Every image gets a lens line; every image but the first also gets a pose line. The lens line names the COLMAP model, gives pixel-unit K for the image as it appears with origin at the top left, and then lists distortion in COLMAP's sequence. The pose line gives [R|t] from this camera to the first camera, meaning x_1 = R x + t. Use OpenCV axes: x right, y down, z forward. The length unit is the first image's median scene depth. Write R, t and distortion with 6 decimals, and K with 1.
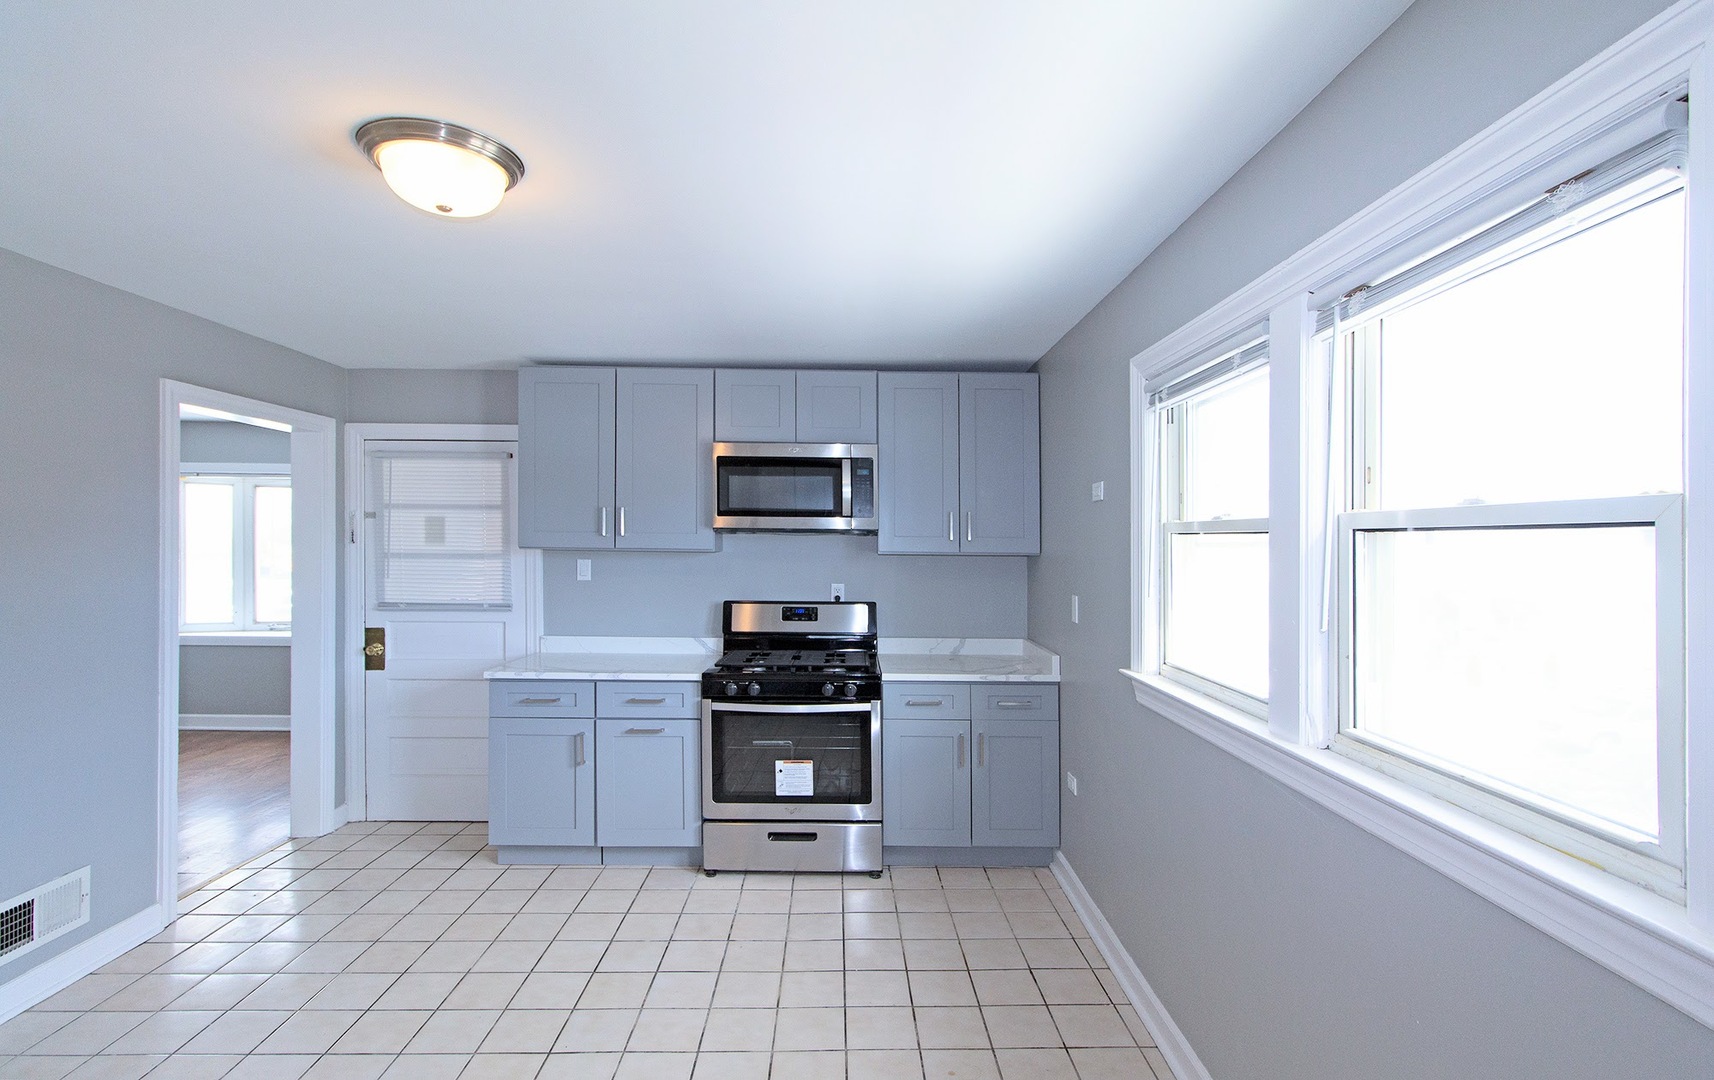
lens RADIAL K [[778.7, 0, 857.0], [0, 778.7, 540.0], [0, 0, 1]] dist [-0.000860, -0.000160]
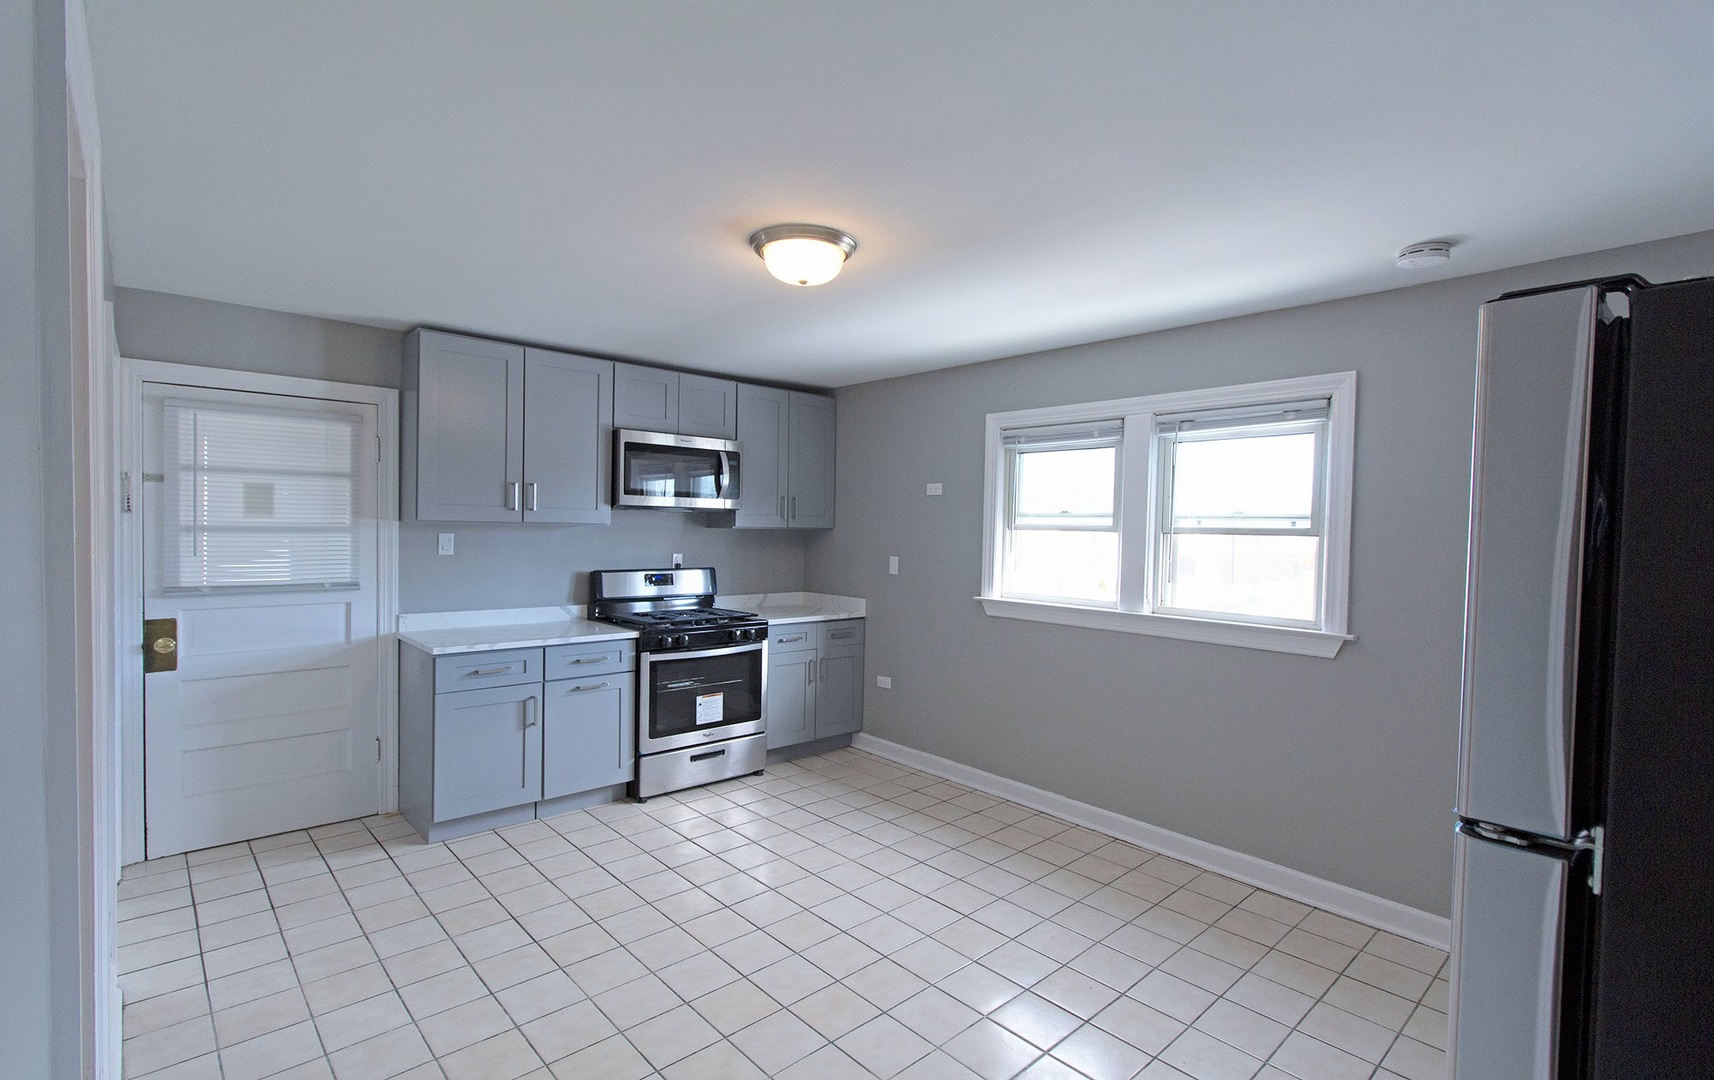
lens RADIAL K [[782.5, 0, 826.8], [0, 782.5, 545.1], [0, 0, 1]] dist [-0.001922, -0.000416]
pose [[0.762832, -0.012109, 0.646483, -0.681458], [-0.013852, 0.999289, 0.035063, -0.001169], [-0.646448, -0.035703, 0.762122, -0.058759]]
